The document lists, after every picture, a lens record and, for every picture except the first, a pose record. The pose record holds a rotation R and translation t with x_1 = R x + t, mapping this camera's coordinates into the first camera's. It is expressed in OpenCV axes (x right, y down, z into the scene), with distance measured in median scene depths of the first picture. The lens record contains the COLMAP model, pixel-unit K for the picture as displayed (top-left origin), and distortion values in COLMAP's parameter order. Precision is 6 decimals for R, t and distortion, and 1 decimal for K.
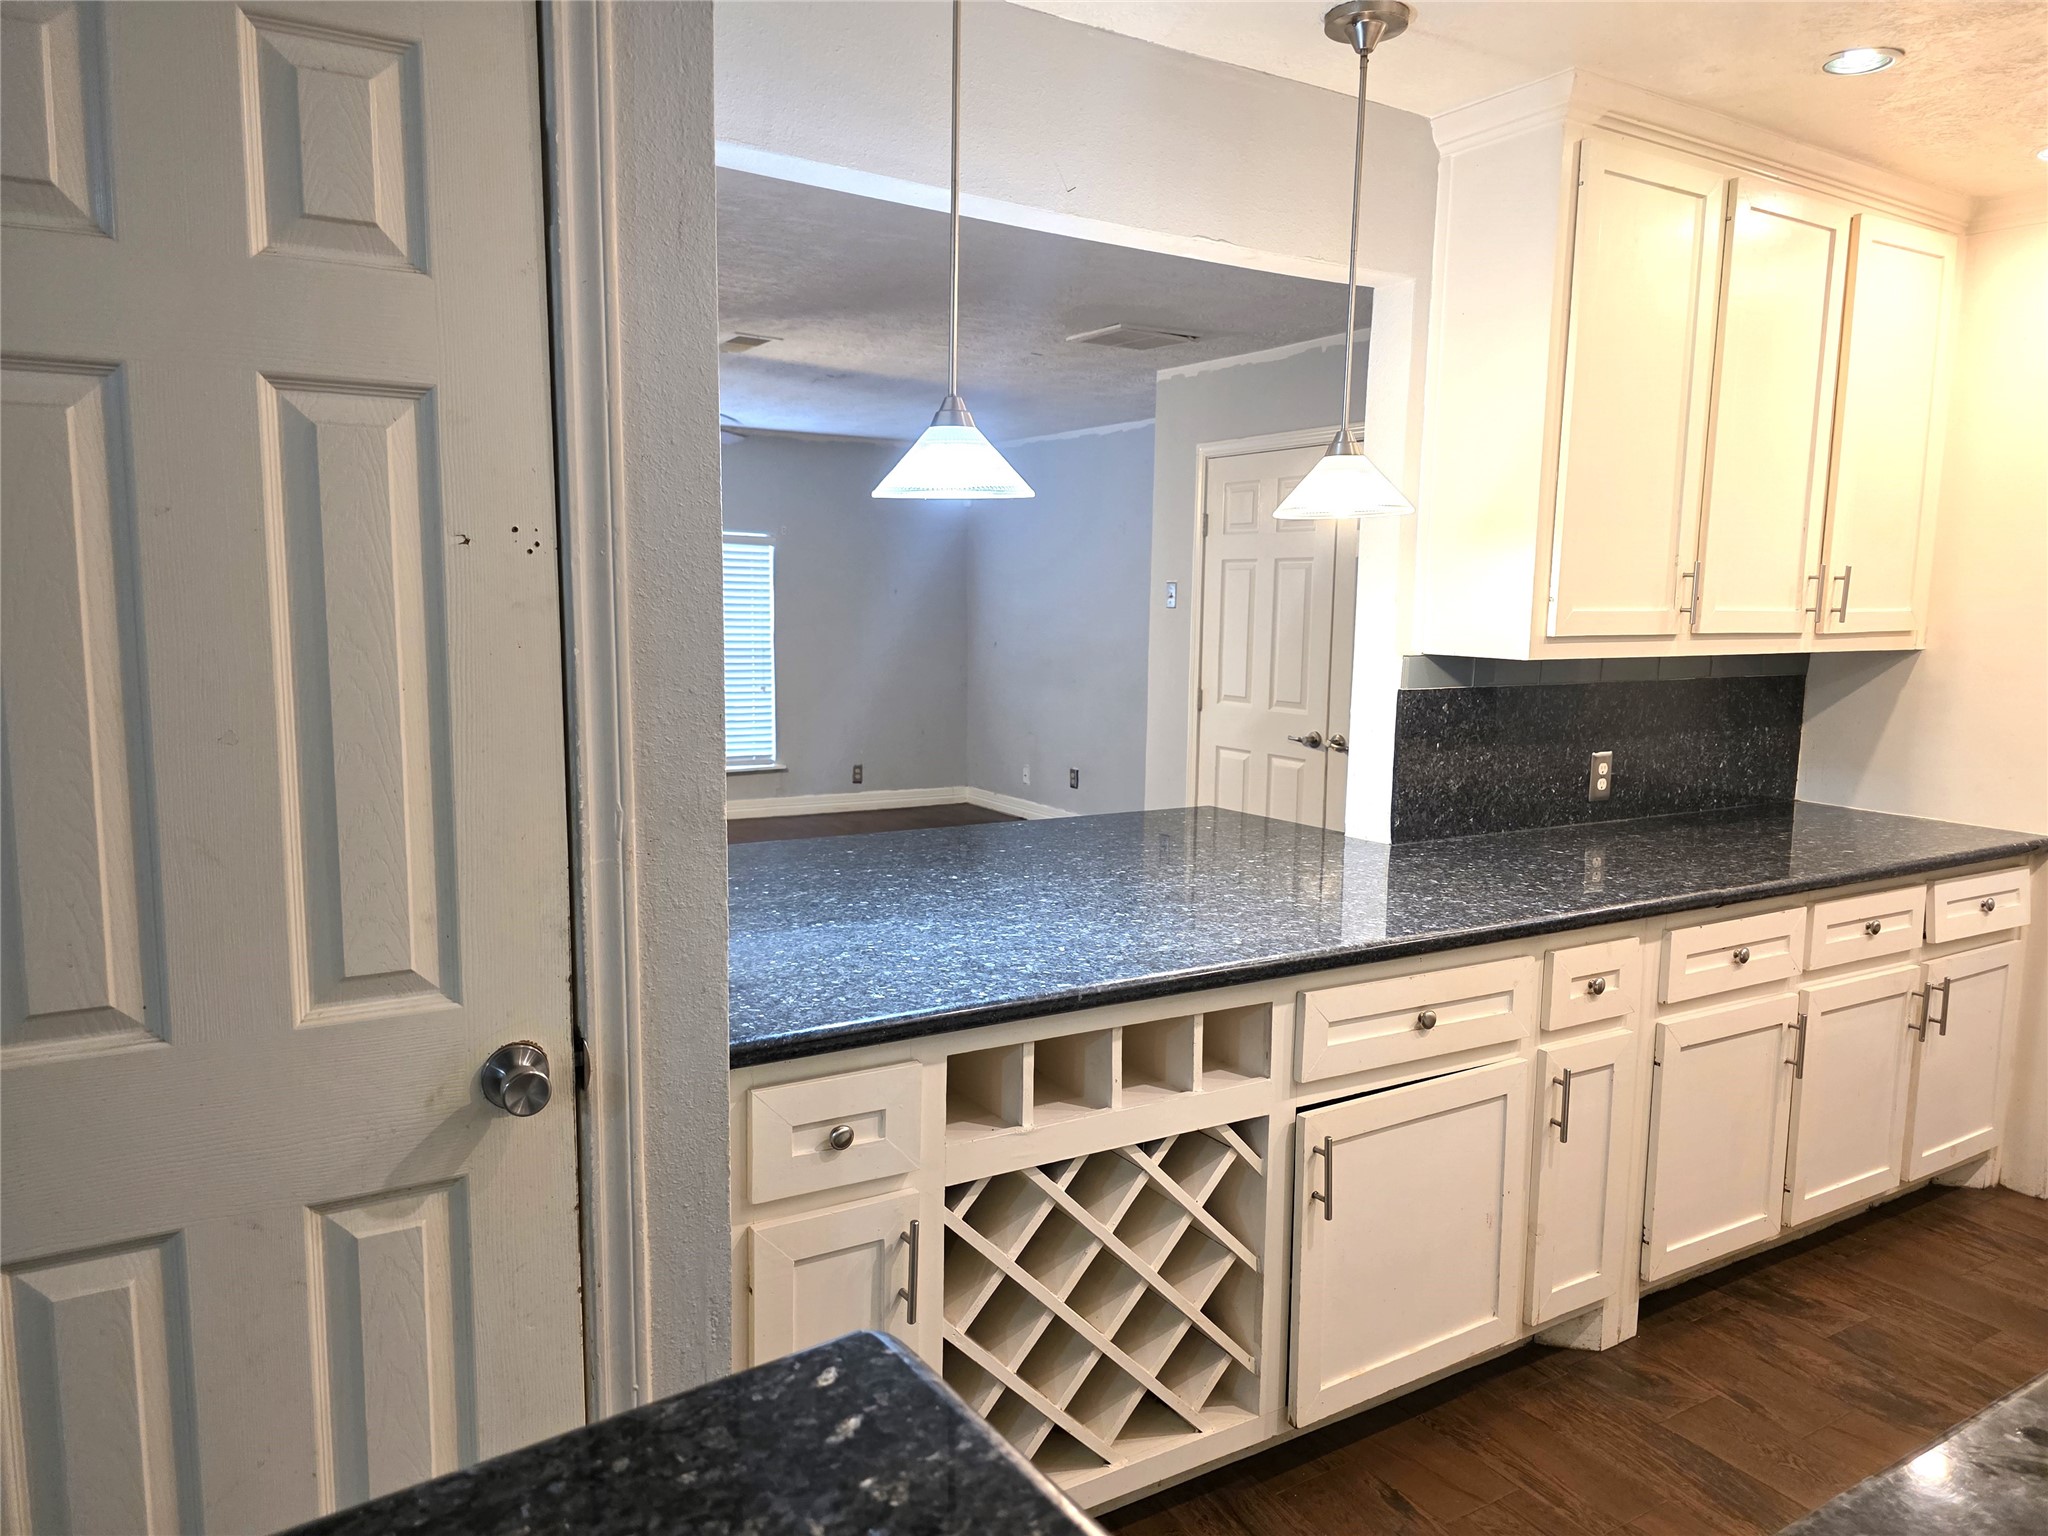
lens RADIAL K [[1370.7, 0, 1022.7], [0, 1370.7, 758.6], [0, 0, 1]] dist [0.045193, -0.039239]
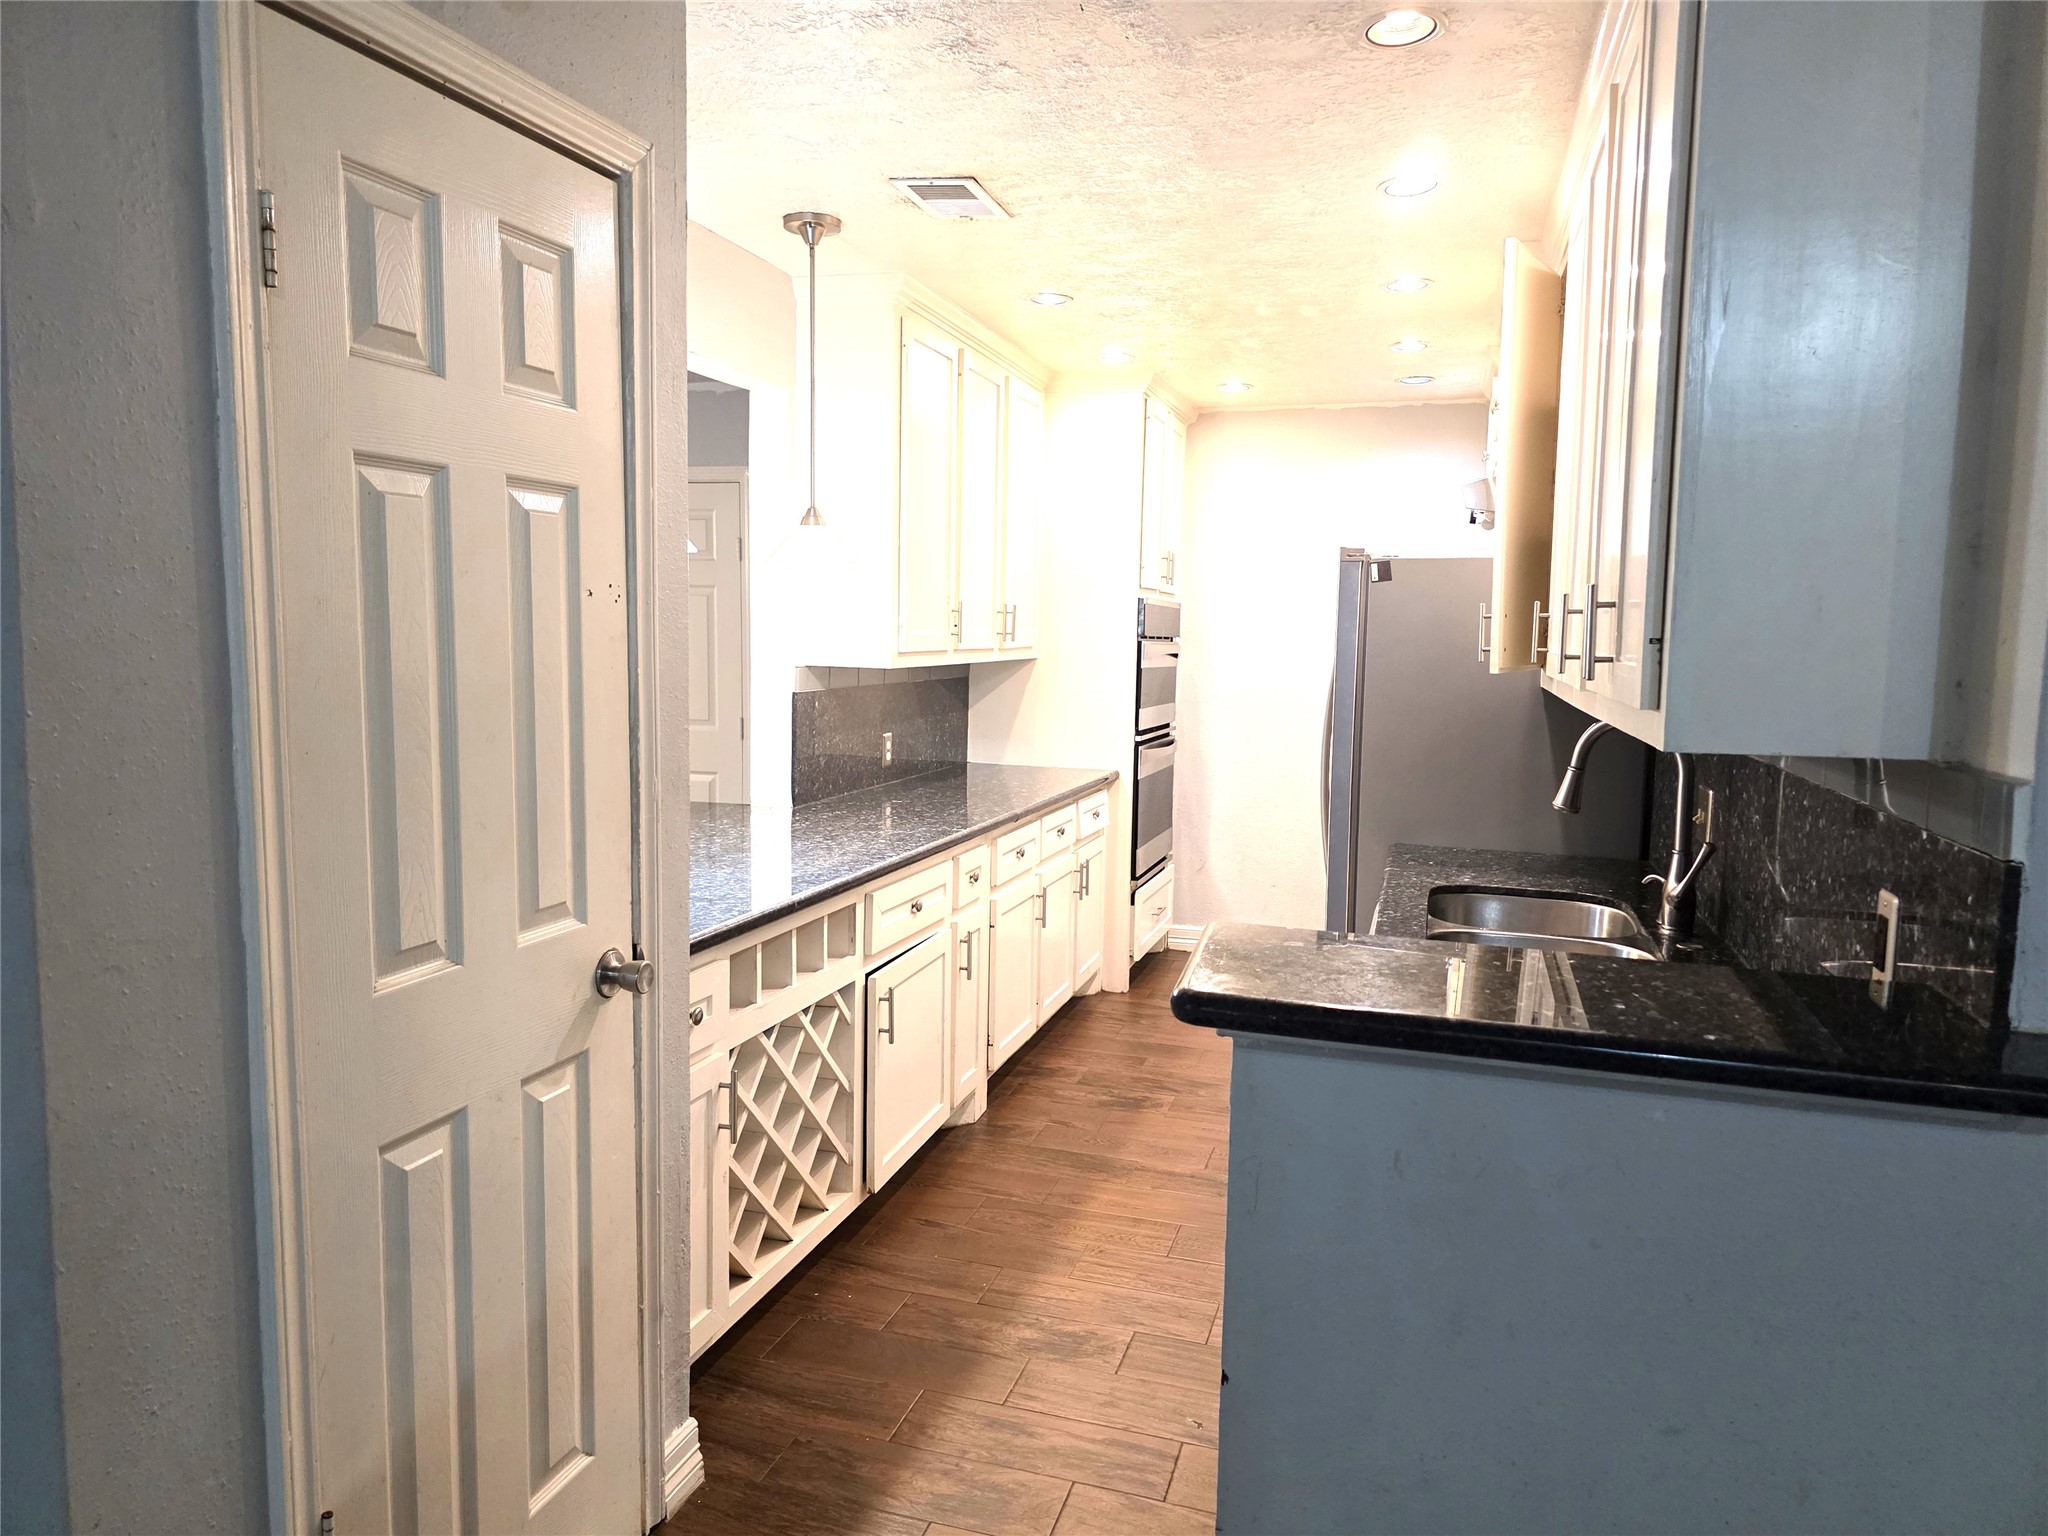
lens RADIAL K [[1370.7, 0, 1011.7], [0, 1370.7, 758.8], [0, 0, 1]] dist [0.045193, -0.039239]
pose [[0.751413, -0.064677, 0.656654, -0.602249], [0.072422, 0.997256, 0.015351, 0.013294], [-0.655845, 0.036021, 0.754035, -0.203245]]
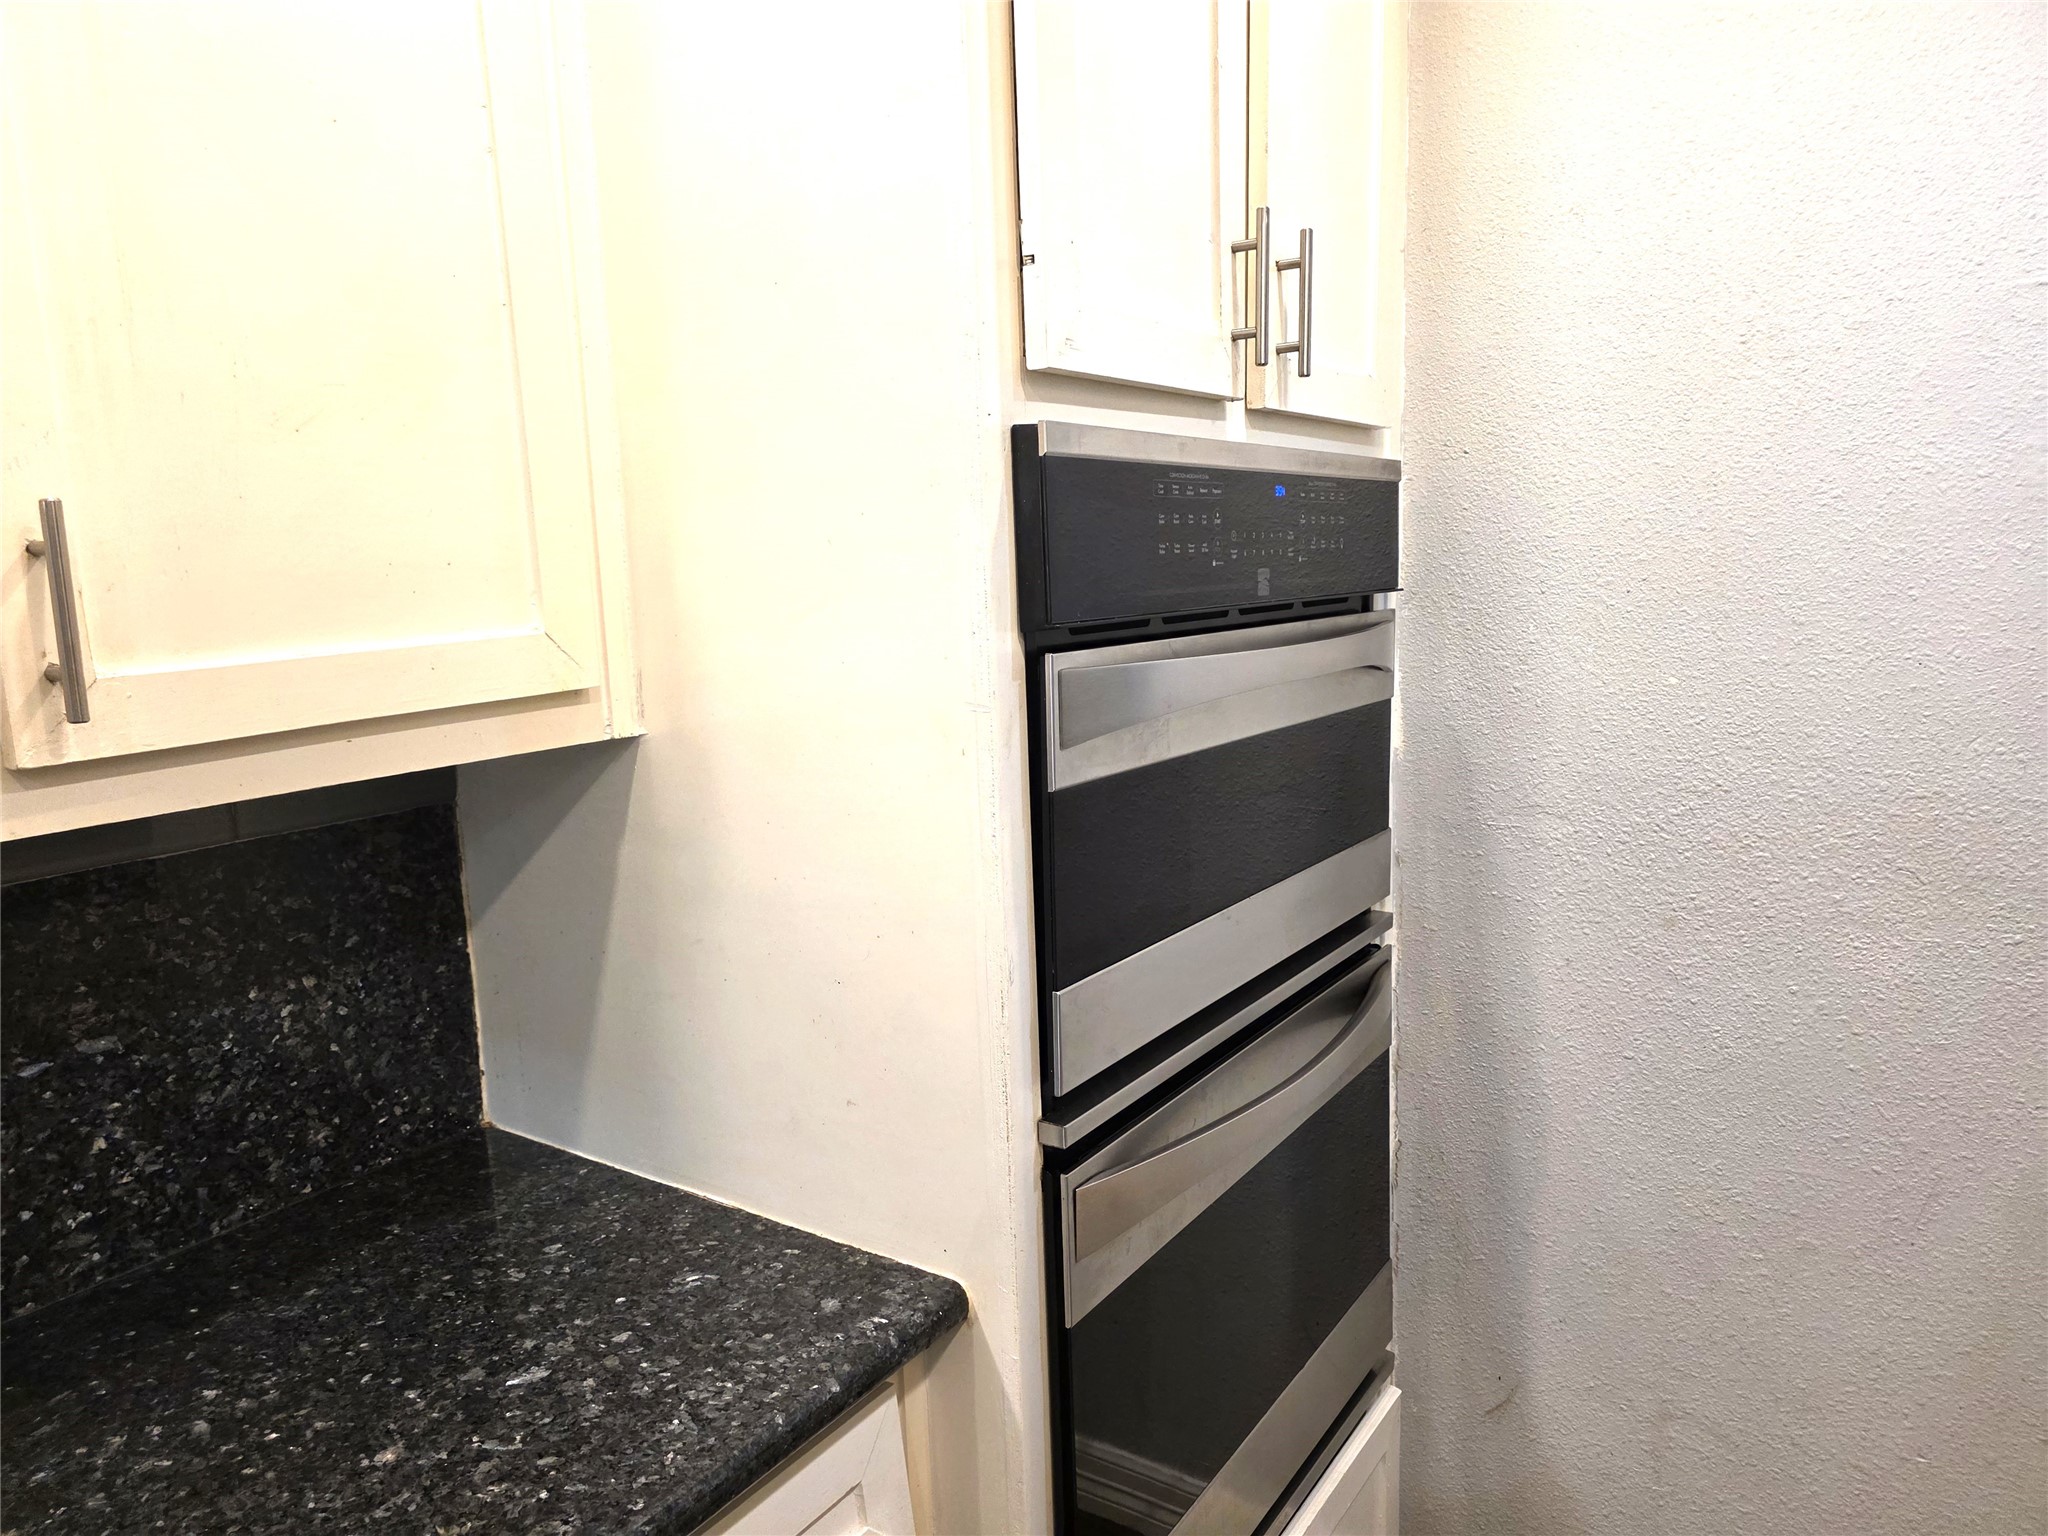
lens RADIAL K [[1370.7, 0, 1017.5], [0, 1370.7, 777.2], [0, 0, 1]] dist [0.045193, -0.039239]
pose [[0.914725, -0.108438, 0.389255, 0.933402], [0.092478, 0.993931, 0.059570, -0.124096], [-0.393353, -0.018493, 0.919202, 1.003227]]
